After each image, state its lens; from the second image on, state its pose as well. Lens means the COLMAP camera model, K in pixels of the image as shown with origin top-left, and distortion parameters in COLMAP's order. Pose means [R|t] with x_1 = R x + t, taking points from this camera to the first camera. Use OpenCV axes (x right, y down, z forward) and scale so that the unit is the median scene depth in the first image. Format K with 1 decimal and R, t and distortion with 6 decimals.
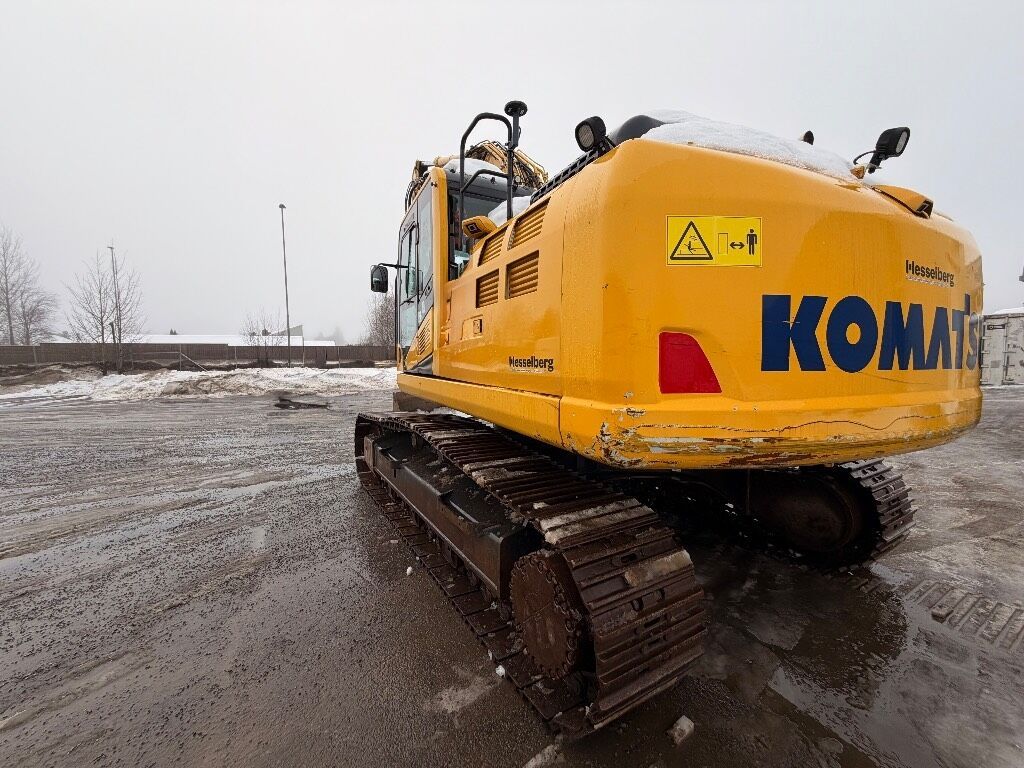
lens RADIAL K [[402.7, 0, 513.2], [0, 402.7, 389.0], [0, 0, 1]] dist [0.000190, 0.000002]
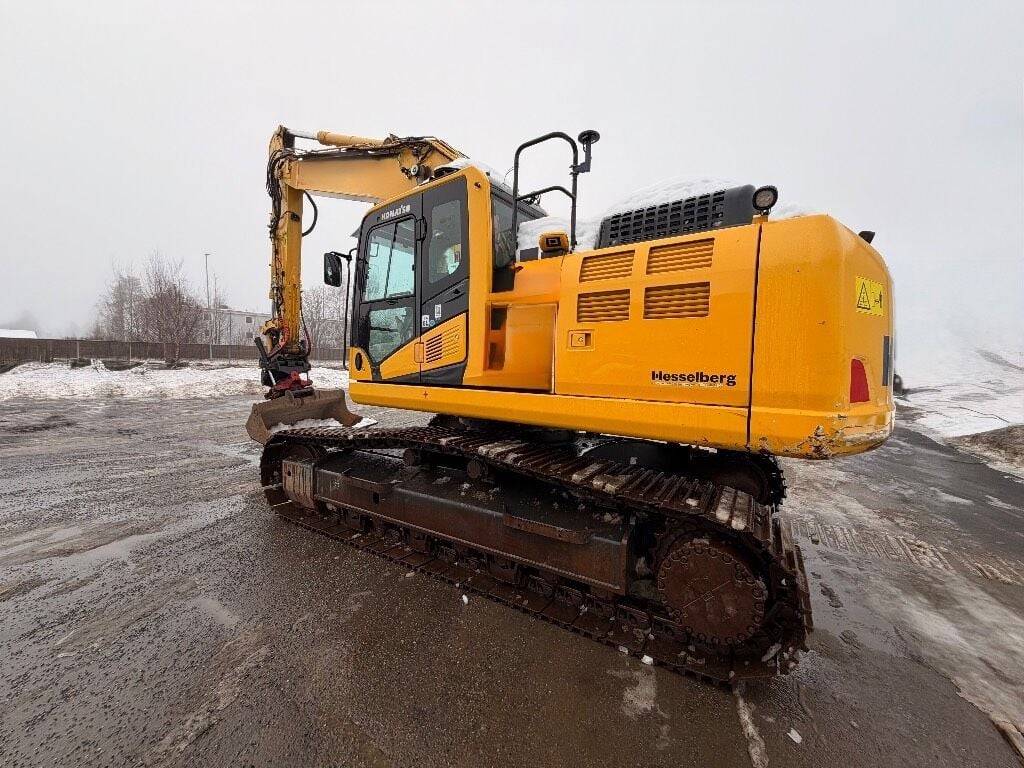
lens RADIAL K [[402.7, 0, 507.9], [0, 402.7, 387.7], [0, 0, 1]] dist [0.000190, 0.000002]
pose [[0.890158, -0.008856, 0.455566, -0.854638], [0.014857, 0.999844, -0.009594, -0.029946], [-0.455410, 0.015308, 0.890150, 0.193438]]
